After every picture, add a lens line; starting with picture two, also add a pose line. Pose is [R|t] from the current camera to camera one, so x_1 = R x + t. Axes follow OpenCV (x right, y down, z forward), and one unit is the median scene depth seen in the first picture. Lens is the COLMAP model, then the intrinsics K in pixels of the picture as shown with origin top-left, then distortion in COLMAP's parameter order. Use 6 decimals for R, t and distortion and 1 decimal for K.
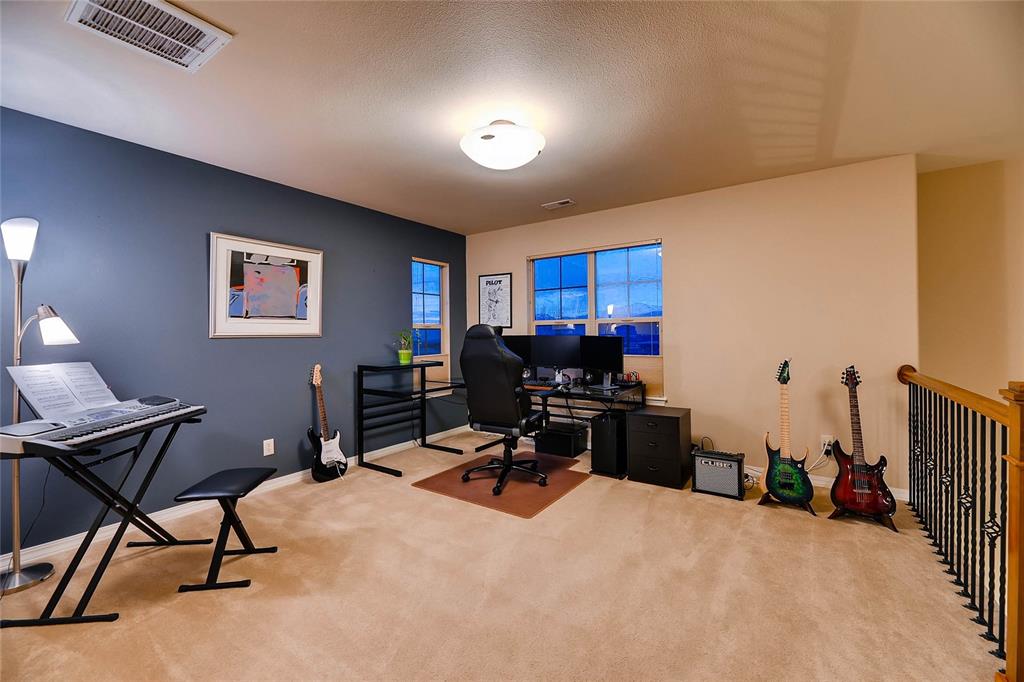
lens RADIAL K [[416.2, 0, 512.2], [0, 416.2, 334.7], [0, 0, 1]] dist [-0.007560, -0.000564]
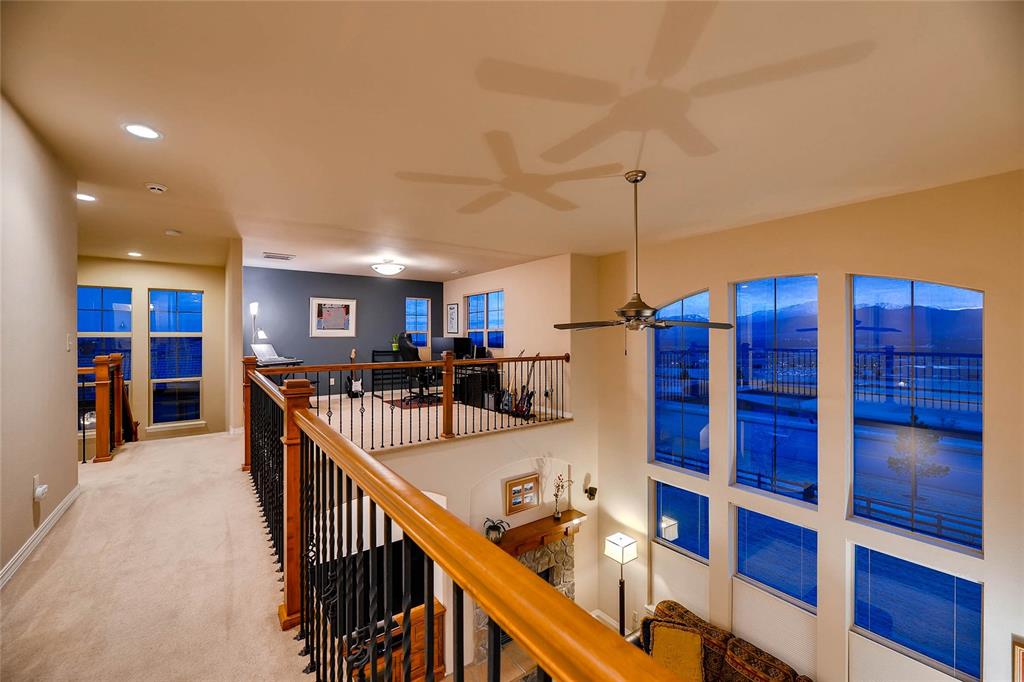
lens RADIAL K [[416.2, 0, 507.8], [0, 416.2, 341.8], [0, 0, 1]] dist [-0.007560, -0.000564]
pose [[0.936370, 0.013360, -0.350761, 1.197600], [-0.009502, 0.999874, 0.012718, -0.007343], [0.350886, -0.008576, 0.936379, -0.900802]]
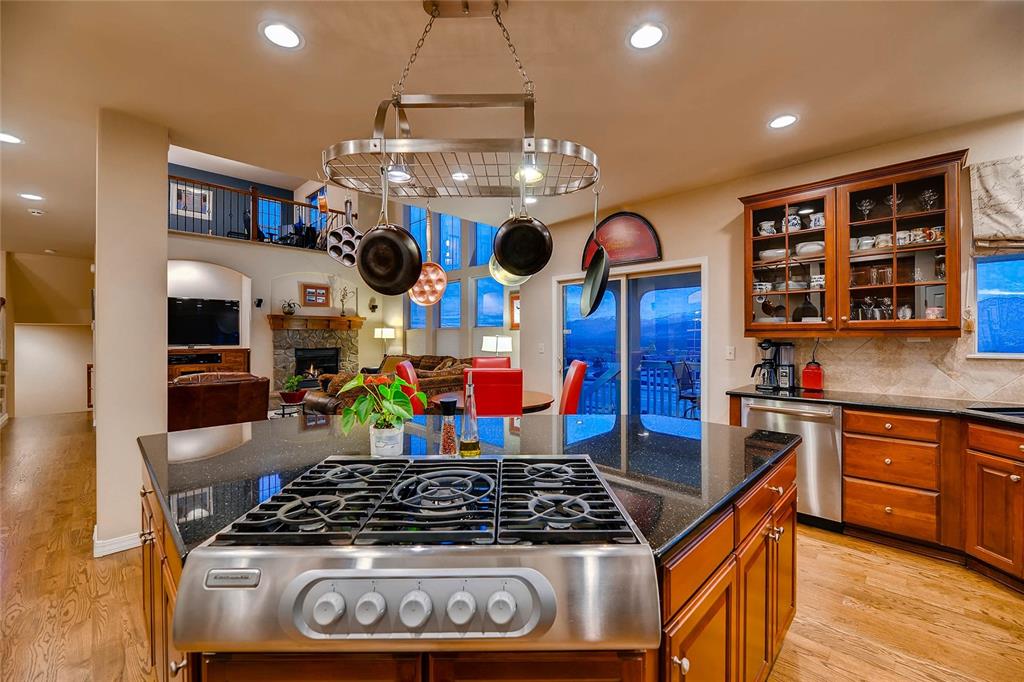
lens RADIAL K [[416.2, 0, 510.3], [0, 416.2, 337.1], [0, 0, 1]] dist [-0.007560, -0.000564]
pose [[0.983636, 0.014348, -0.179592, 2.270241], [-0.014610, 0.999893, -0.000136, 0.840987], [0.179571, 0.002757, 0.983741, -1.577007]]
